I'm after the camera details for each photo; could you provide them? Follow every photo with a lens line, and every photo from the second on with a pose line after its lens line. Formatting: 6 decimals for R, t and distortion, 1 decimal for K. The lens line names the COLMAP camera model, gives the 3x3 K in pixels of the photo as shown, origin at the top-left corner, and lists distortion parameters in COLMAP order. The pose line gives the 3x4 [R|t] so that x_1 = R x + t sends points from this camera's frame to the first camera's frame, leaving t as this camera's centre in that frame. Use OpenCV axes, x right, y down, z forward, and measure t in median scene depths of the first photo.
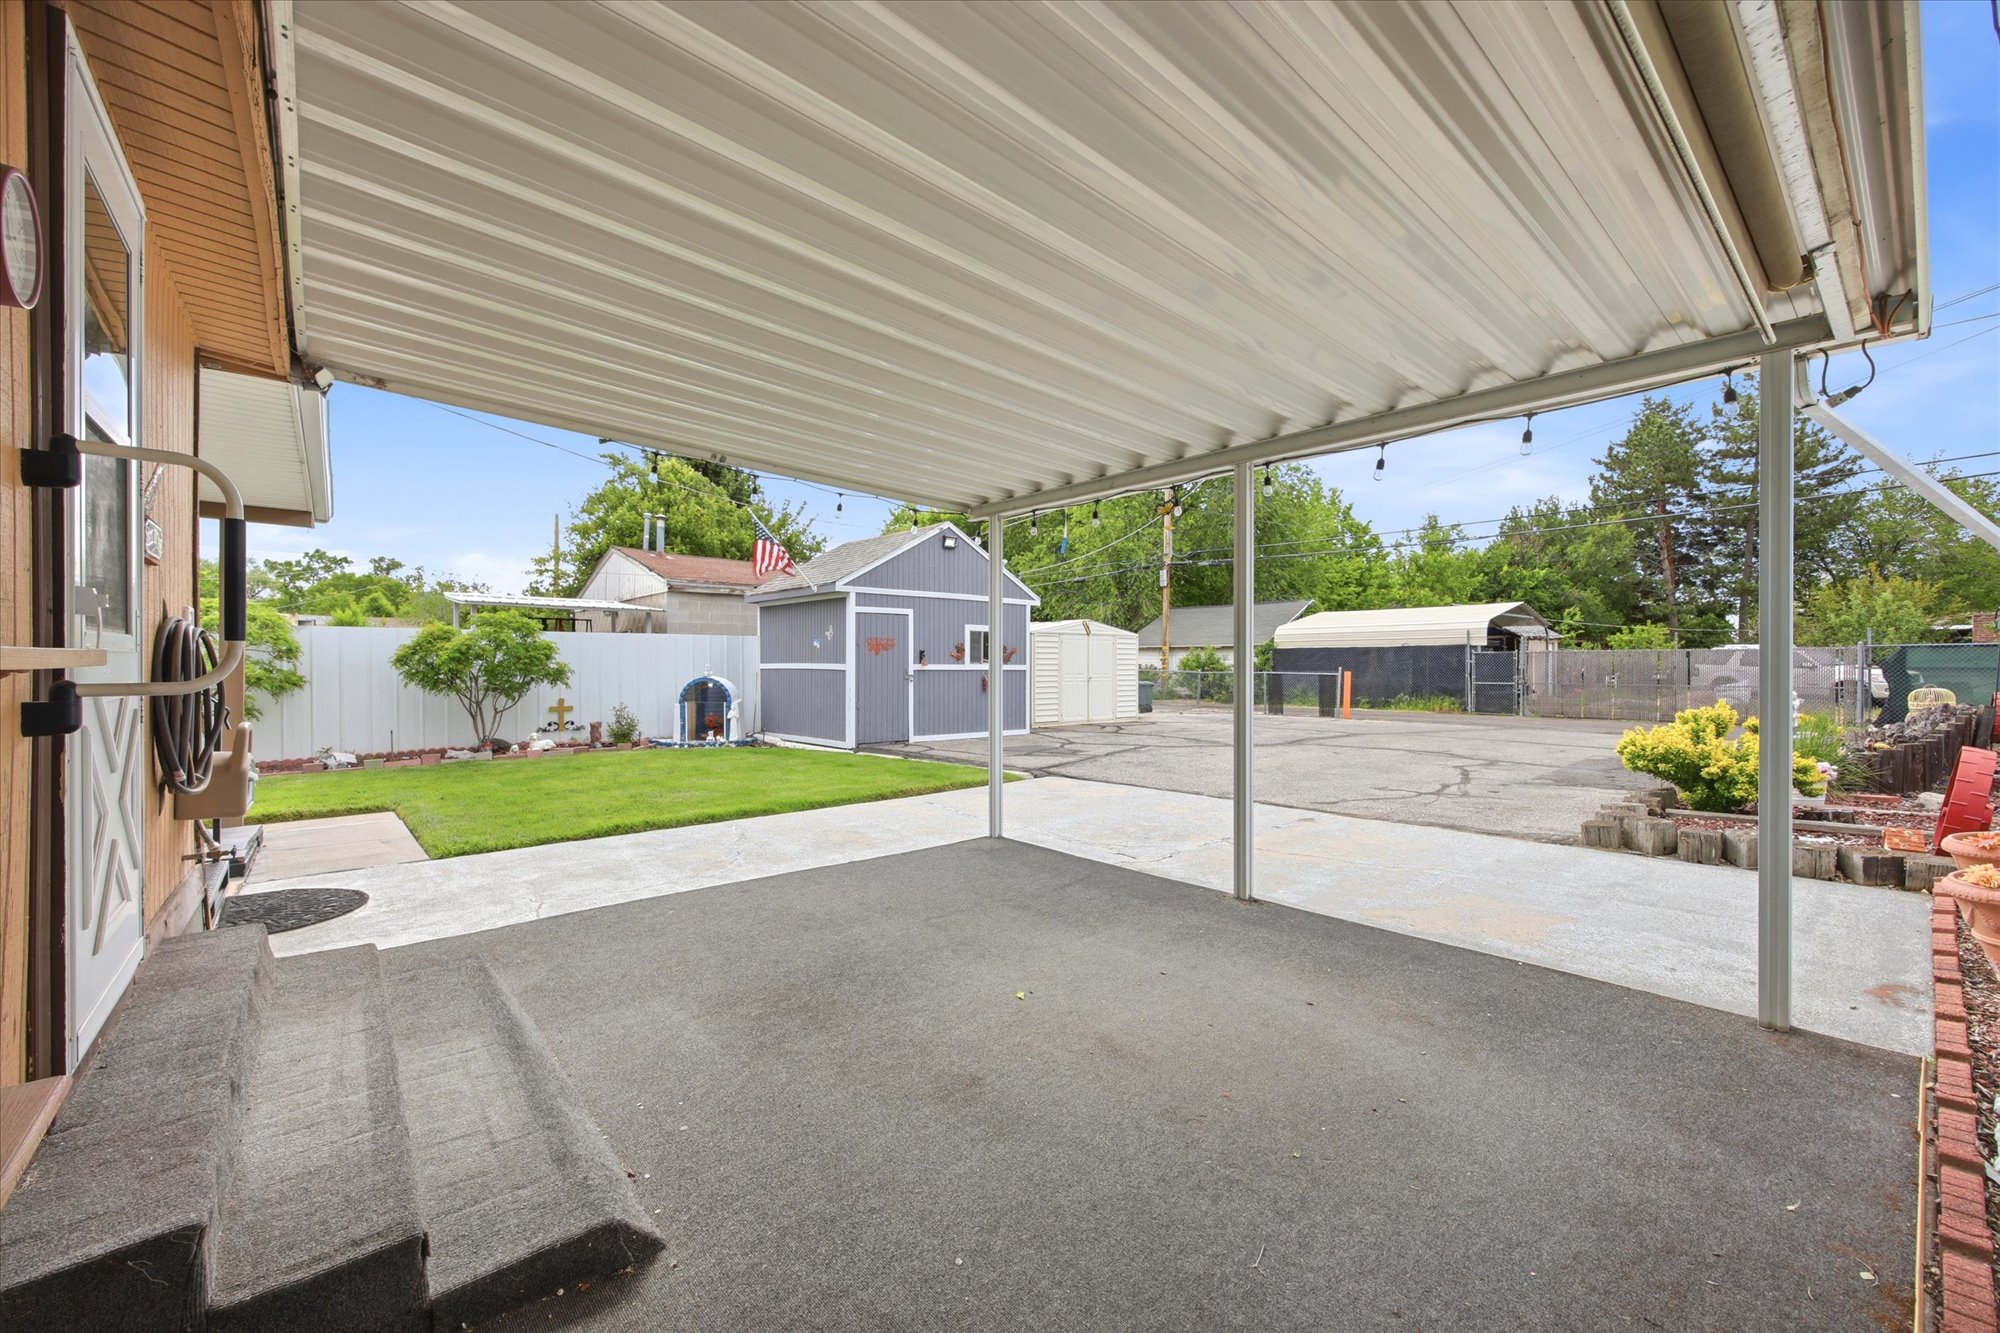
lens RADIAL K [[796.7, 0, 996.8], [0, 796.7, 673.4], [0, 0, 1]] dist [-0.000252, -0.000049]
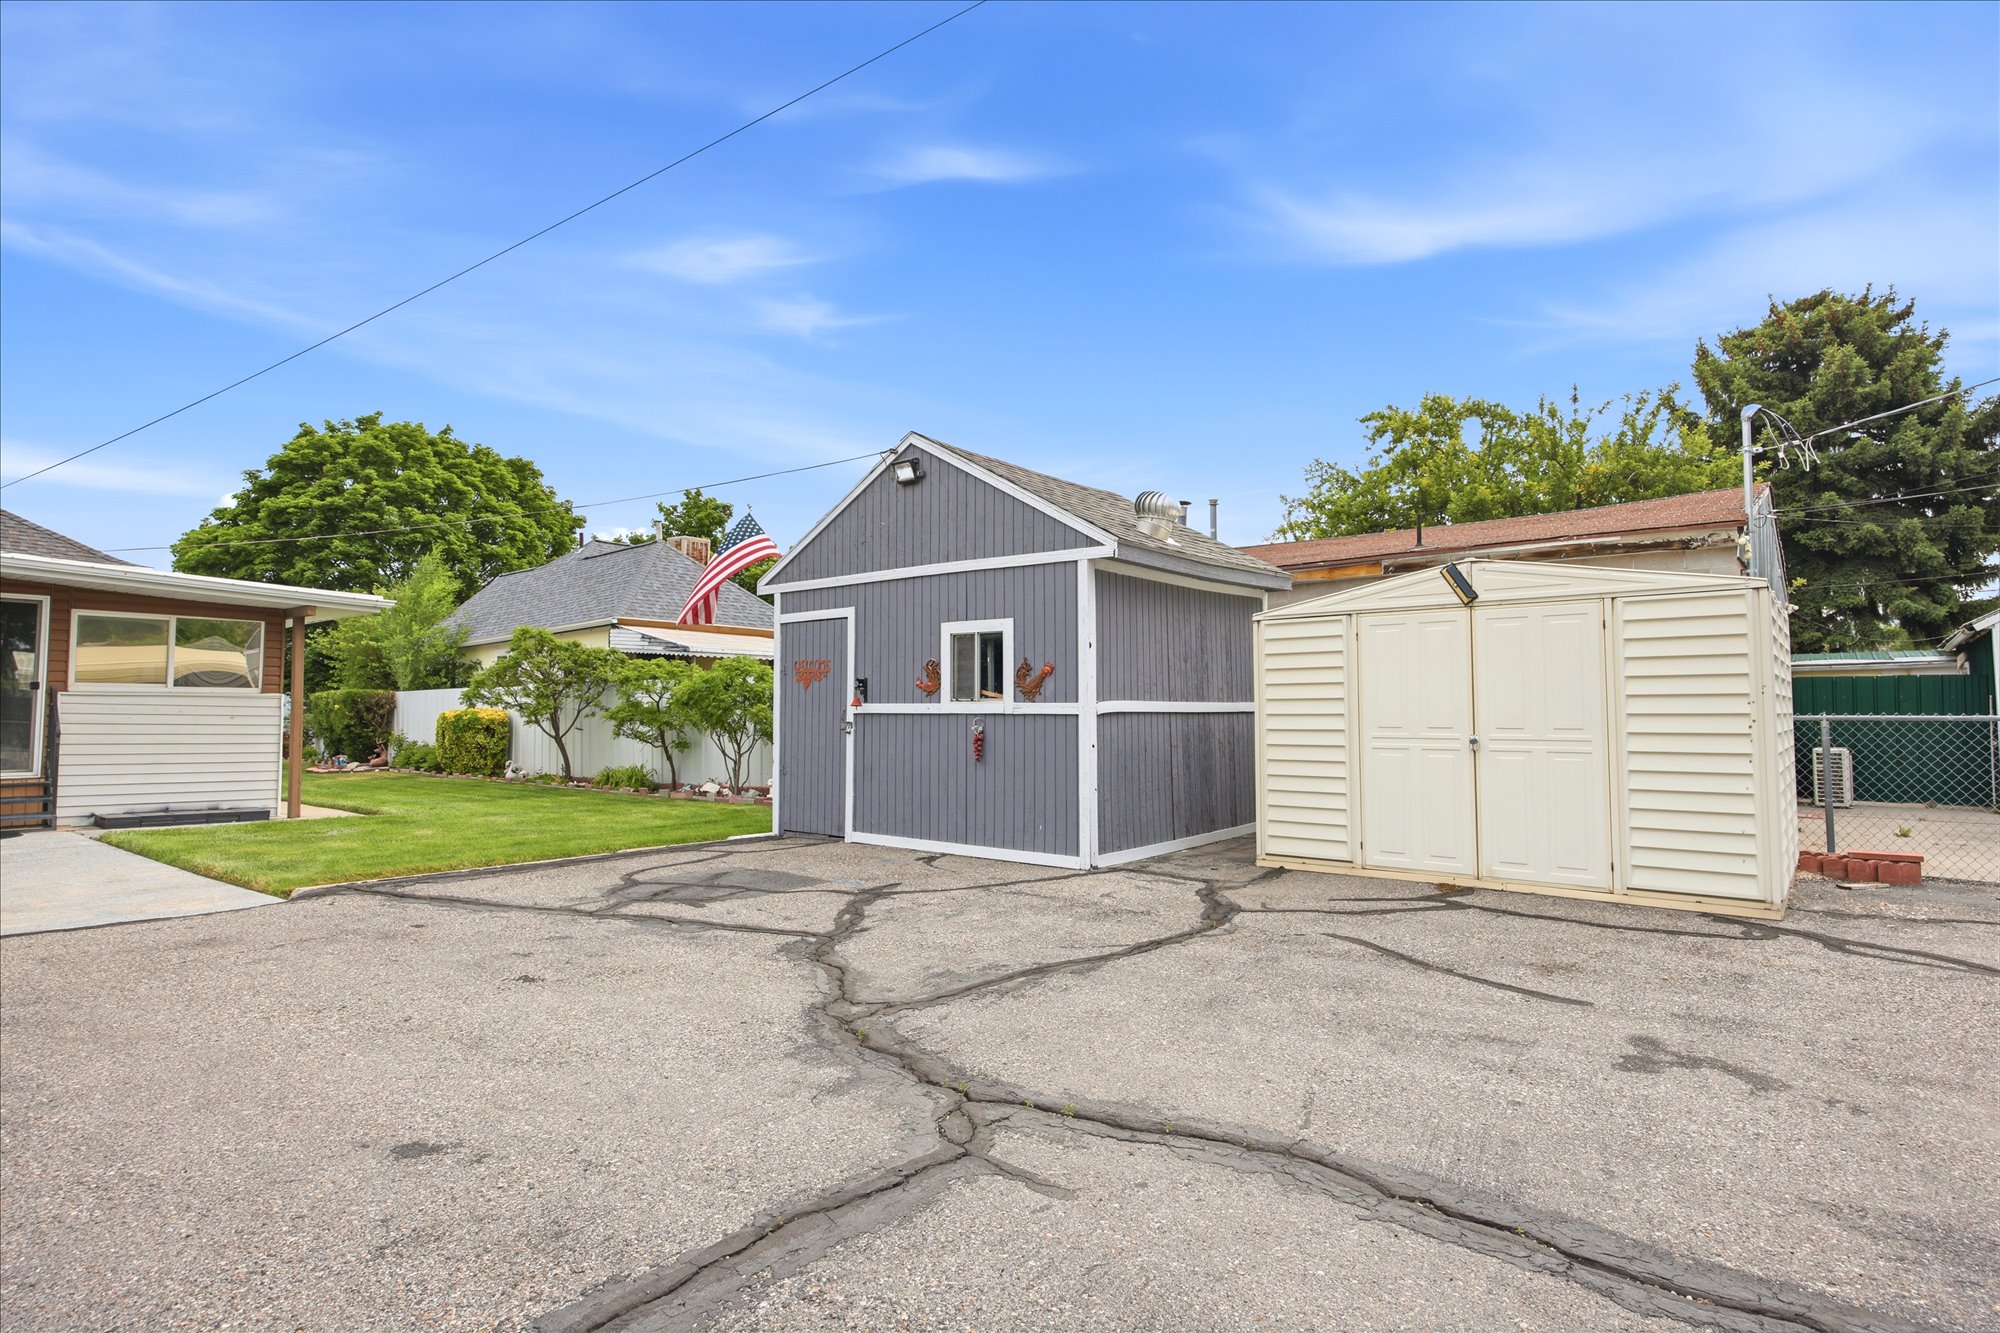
lens RADIAL K [[1016.7, 0, 1002.3], [0, 1016.7, 669.9], [0, 0, 1]] dist [-0.002563, 0.000206]
pose [[0.184185, -0.043009, -0.981950, 0.589830], [-0.006233, 0.998971, -0.044924, -0.003273], [0.982872, 0.014395, 0.183727, 0.913989]]
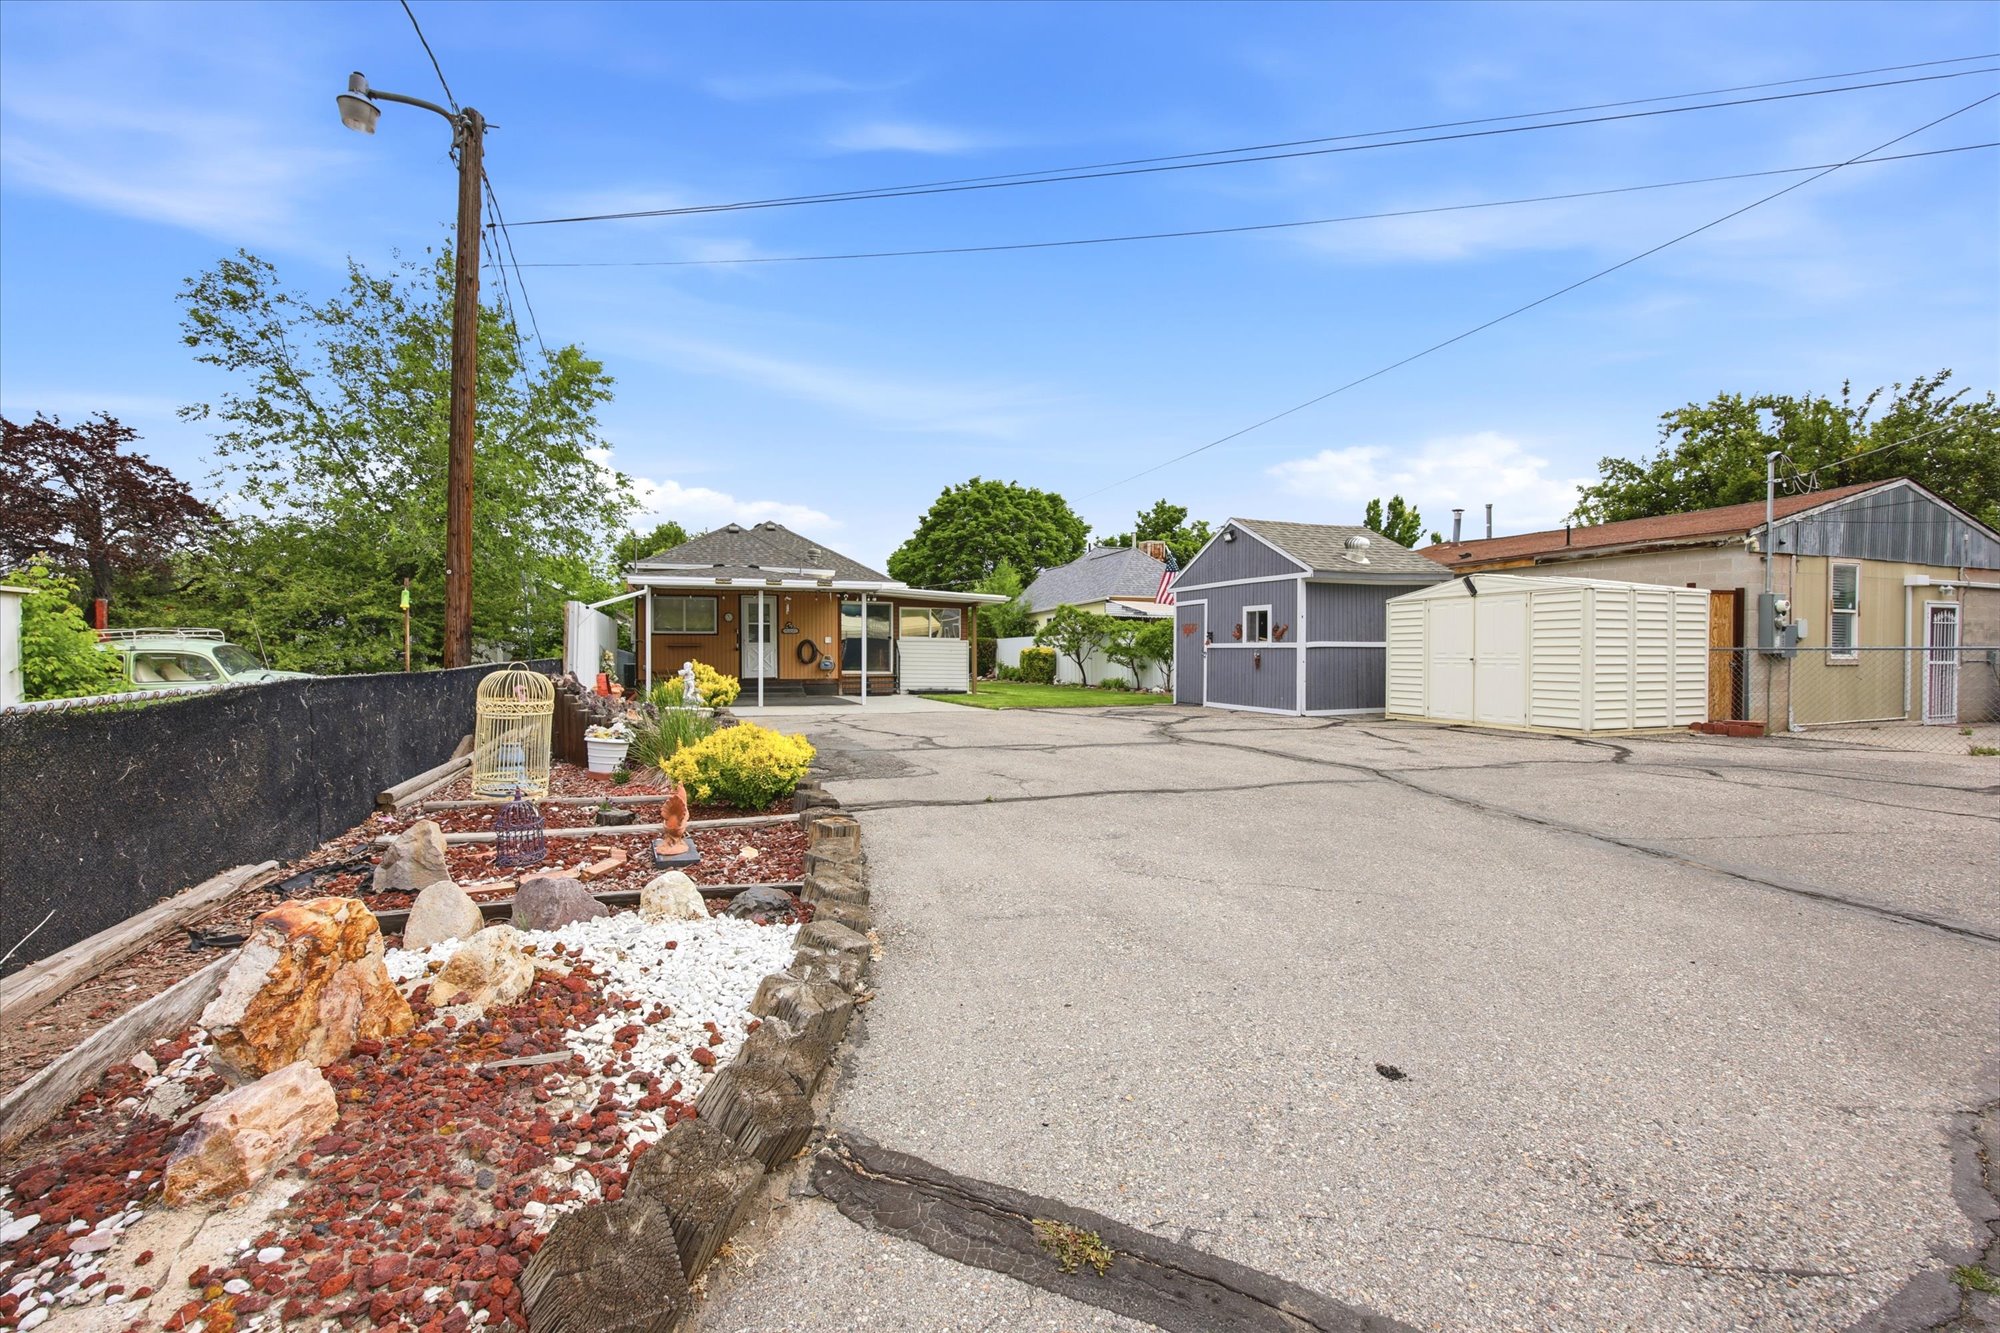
lens RADIAL K [[805.2, 0, 994.0], [0, 805.2, 669.8], [0, 0, 1]] dist [0.001689, -0.000425]
pose [[-0.322305, 0.018851, -0.946448, 1.114982], [-0.007189, 0.999724, 0.022361, 0.003531], [0.946608, 0.014011, -0.322081, 1.026588]]
